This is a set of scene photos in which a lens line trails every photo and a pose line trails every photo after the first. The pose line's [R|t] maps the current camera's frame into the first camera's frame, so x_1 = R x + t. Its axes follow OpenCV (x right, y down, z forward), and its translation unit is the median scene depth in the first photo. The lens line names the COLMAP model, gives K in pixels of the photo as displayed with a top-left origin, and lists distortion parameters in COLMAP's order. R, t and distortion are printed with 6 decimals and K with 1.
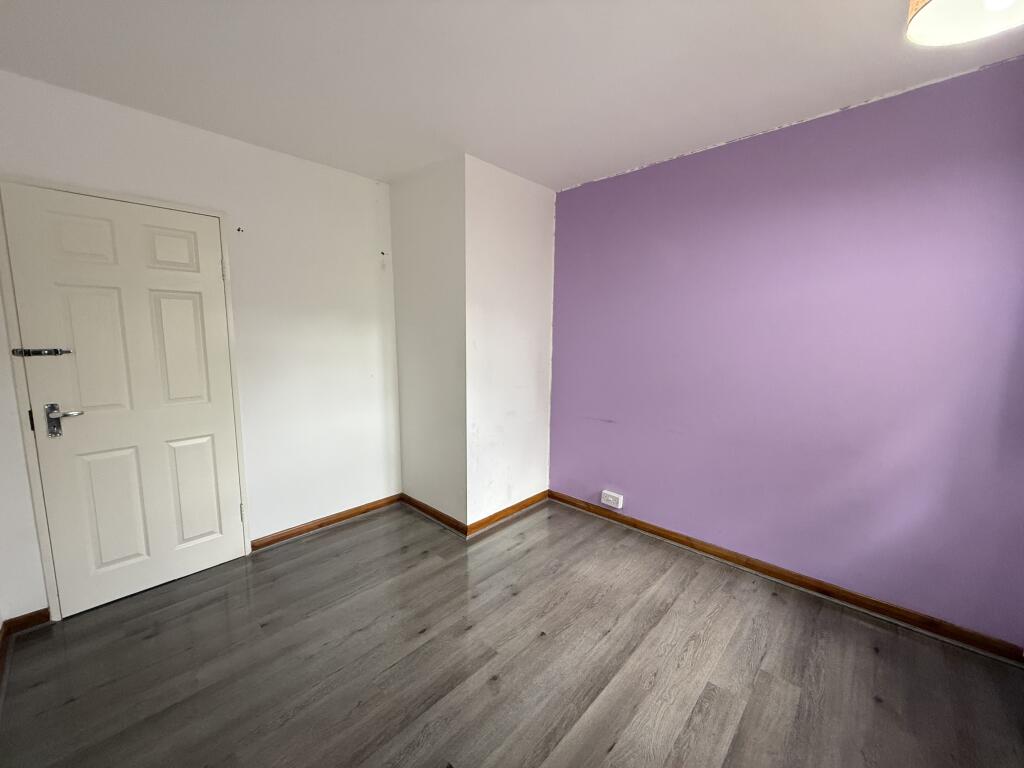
lens RADIAL K [[409.8, 0, 508.9], [0, 409.8, 383.5], [0, 0, 1]] dist [0.000881, 0.000295]
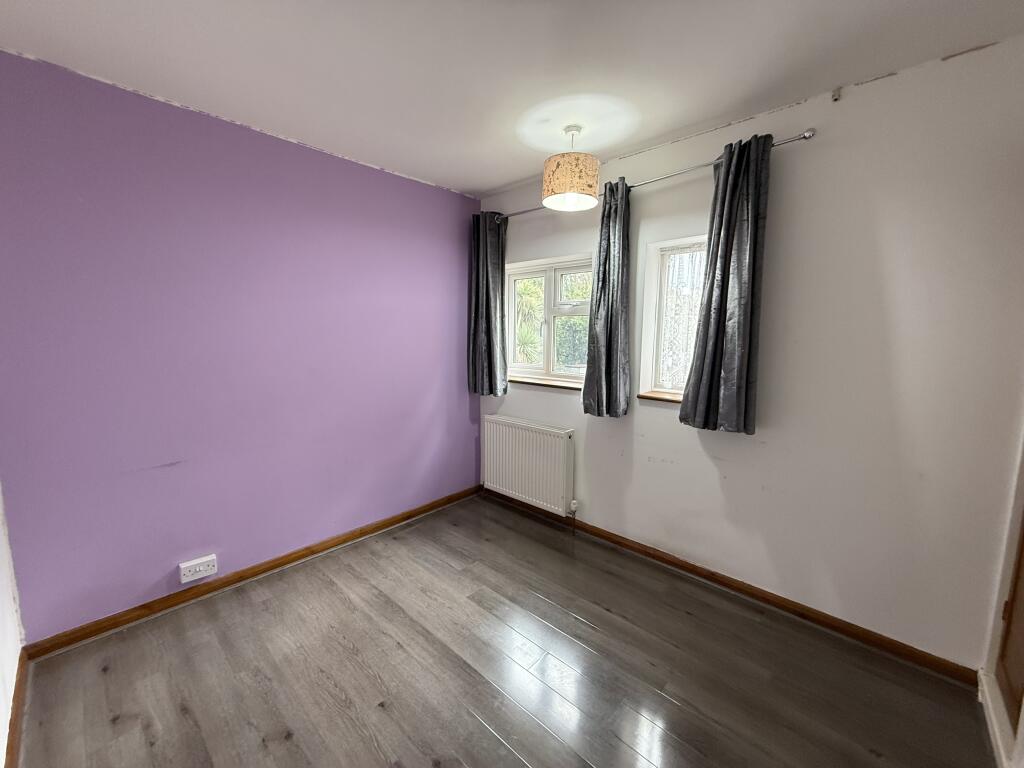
lens RADIAL K [[409.8, 0, 508.9], [0, 409.8, 383.5], [0, 0, 1]] dist [0.000881, 0.000295]
pose [[0.006528, -0.127576, 0.991807, -0.552396], [0.119746, 0.984791, 0.125886, -0.077974], [-0.992783, 0.117944, 0.021705, 0.562927]]
